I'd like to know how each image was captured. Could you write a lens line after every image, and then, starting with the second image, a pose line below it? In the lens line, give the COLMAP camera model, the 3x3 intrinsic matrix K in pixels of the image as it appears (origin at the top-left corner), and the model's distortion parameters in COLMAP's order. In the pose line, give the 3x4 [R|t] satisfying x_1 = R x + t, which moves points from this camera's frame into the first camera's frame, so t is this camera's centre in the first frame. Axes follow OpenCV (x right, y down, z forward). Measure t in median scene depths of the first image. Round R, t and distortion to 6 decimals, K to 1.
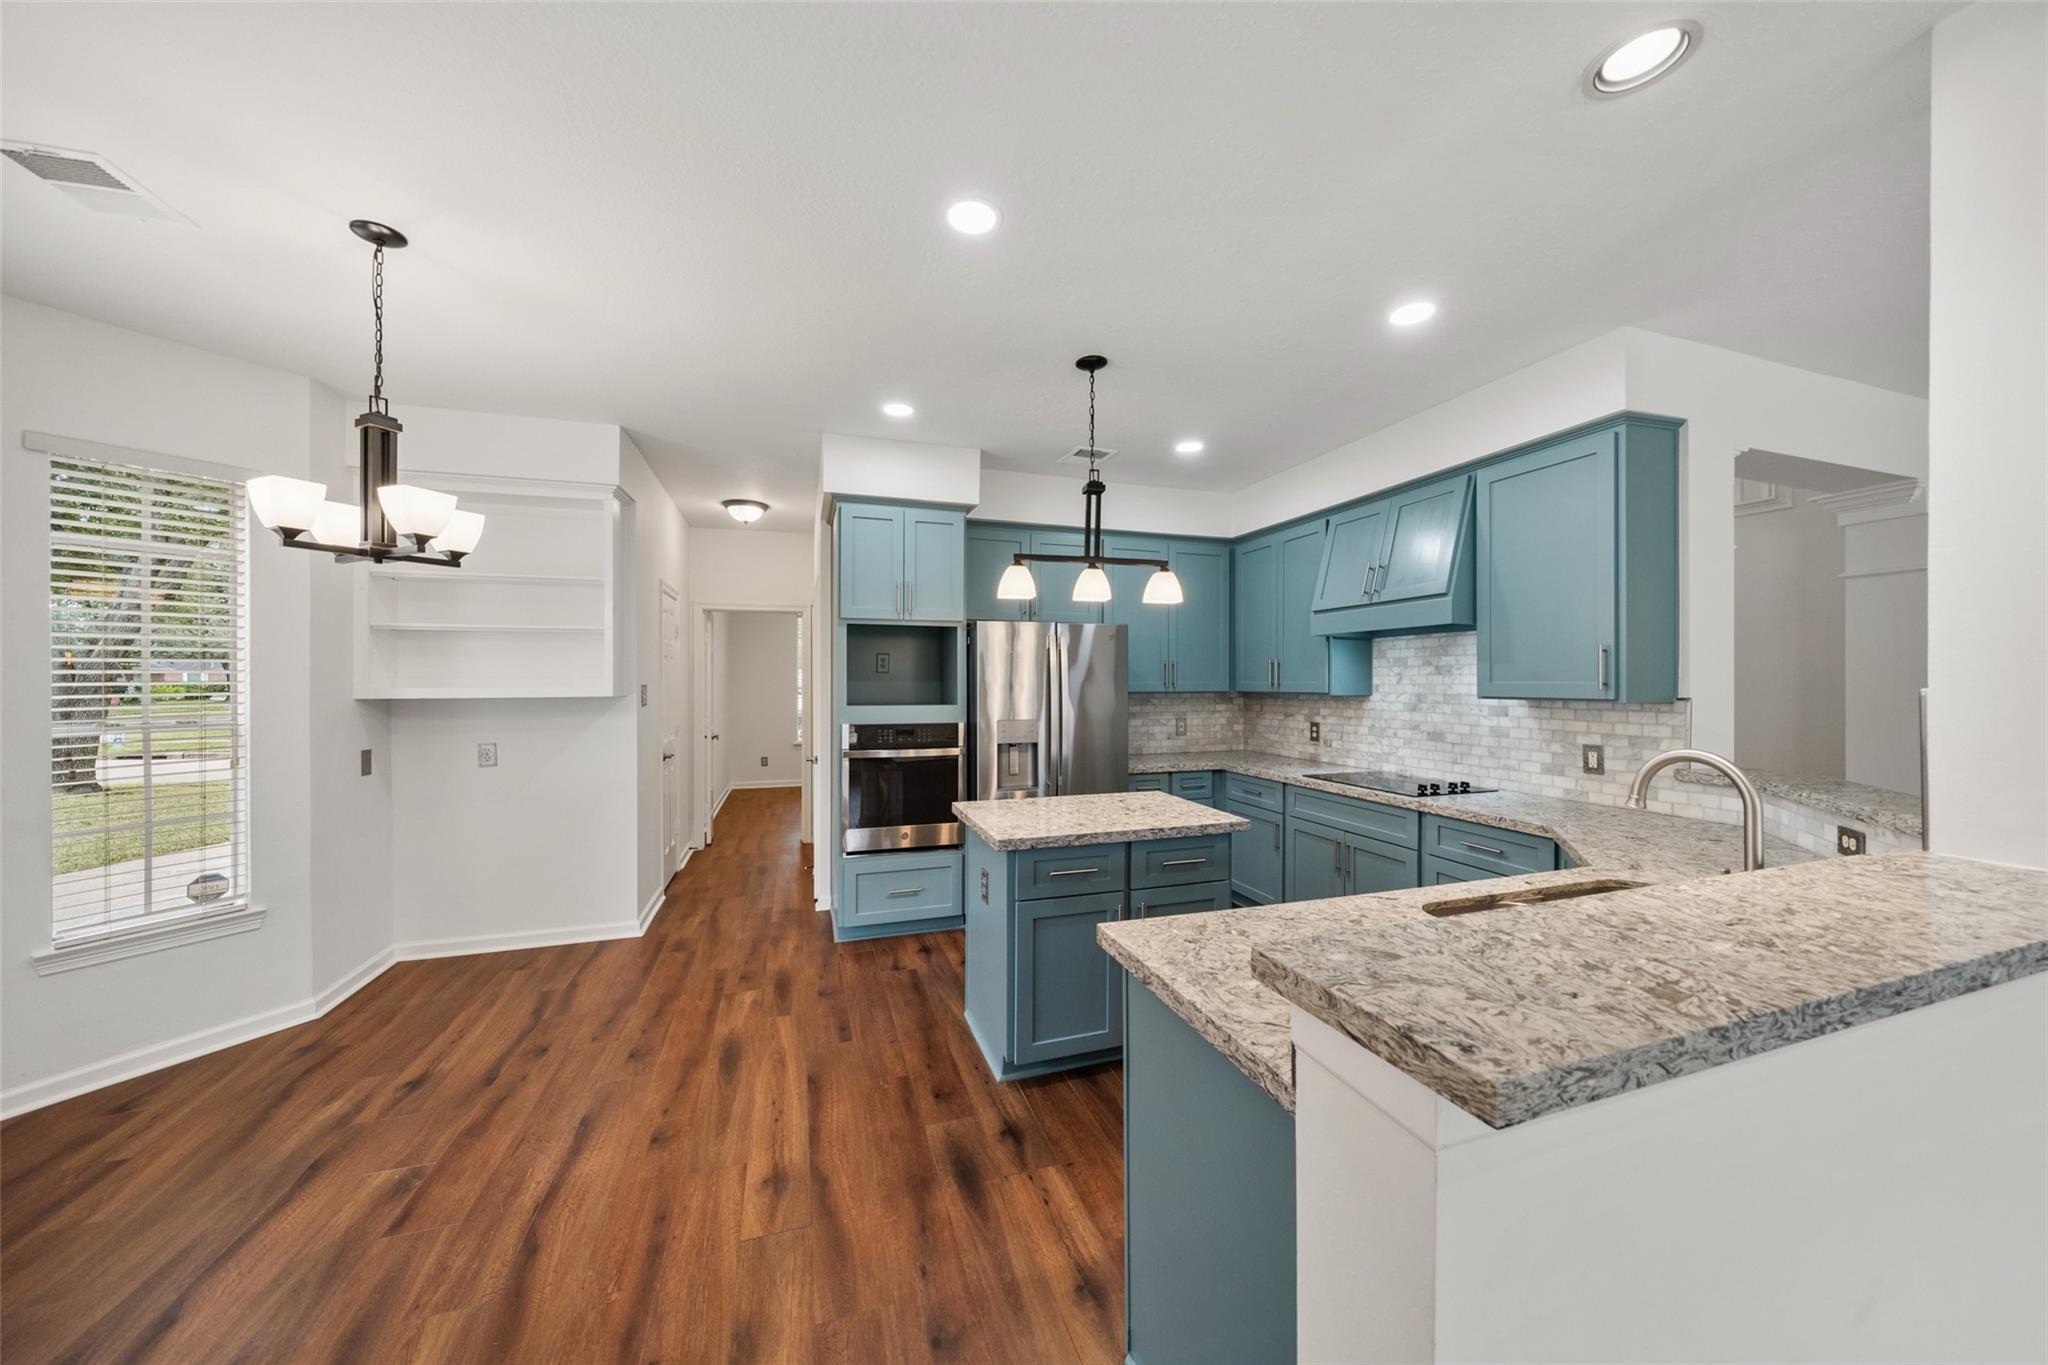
lens RADIAL K [[703.1, 0, 1028.7], [0, 703.1, 686.0], [0, 0, 1]] dist [-0.007006, -0.000081]
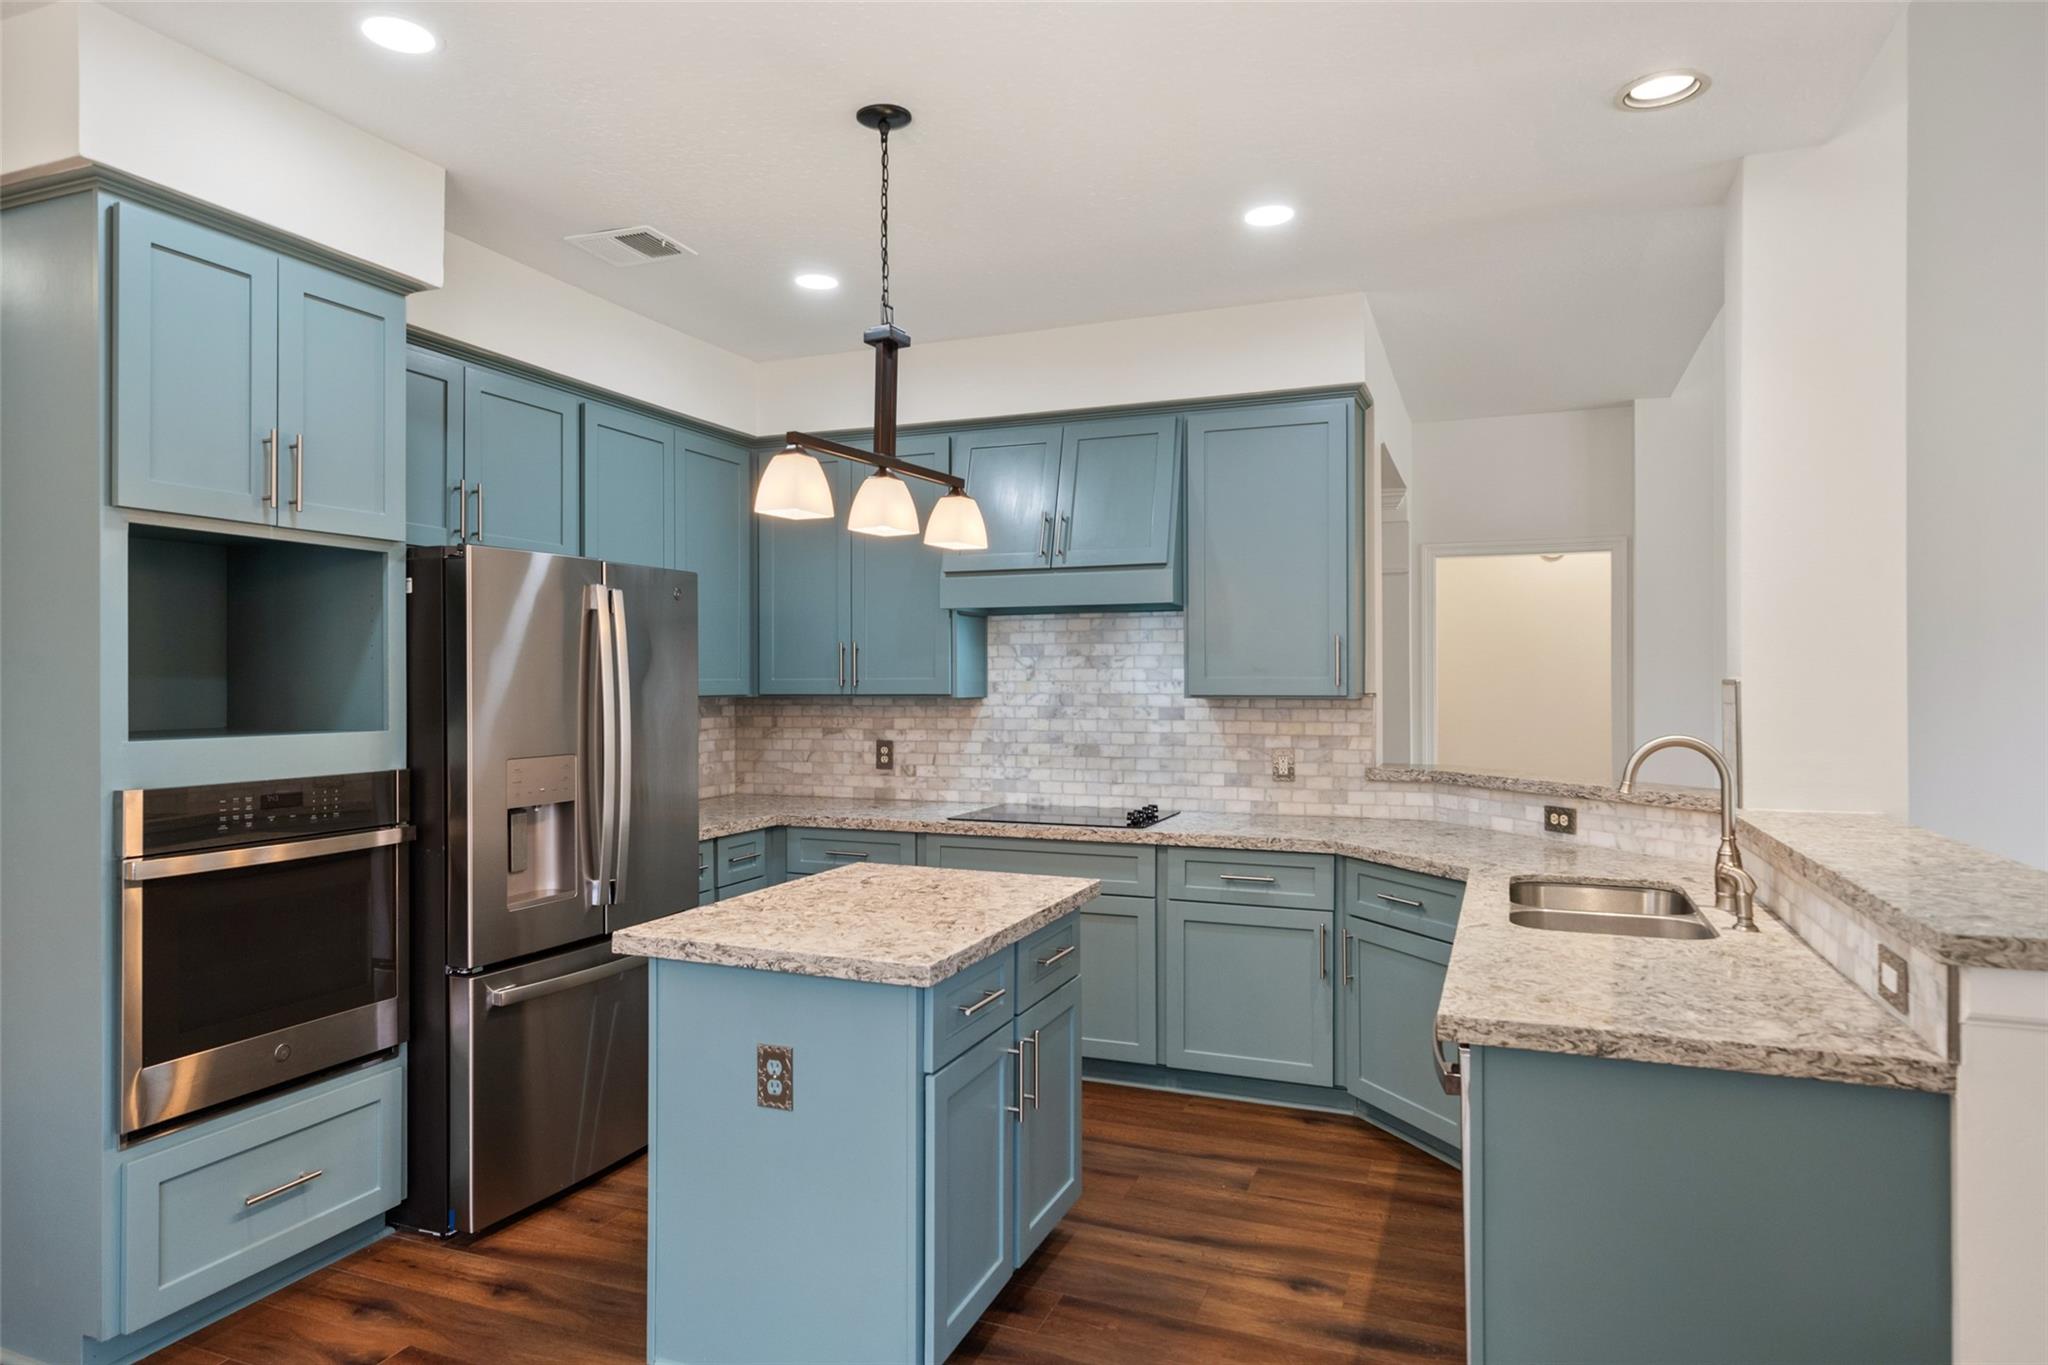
lens RADIAL K [[1205.4, 0, 1028.0], [0, 1205.4, 677.1], [0, 0, 1]] dist [0.003952, 0.000729]
pose [[0.642321, 0.000576, 0.766436, -0.458124], [0.007198, 0.999951, -0.006784, 0.002040], [-0.766402, 0.009874, 0.642285, 0.221116]]
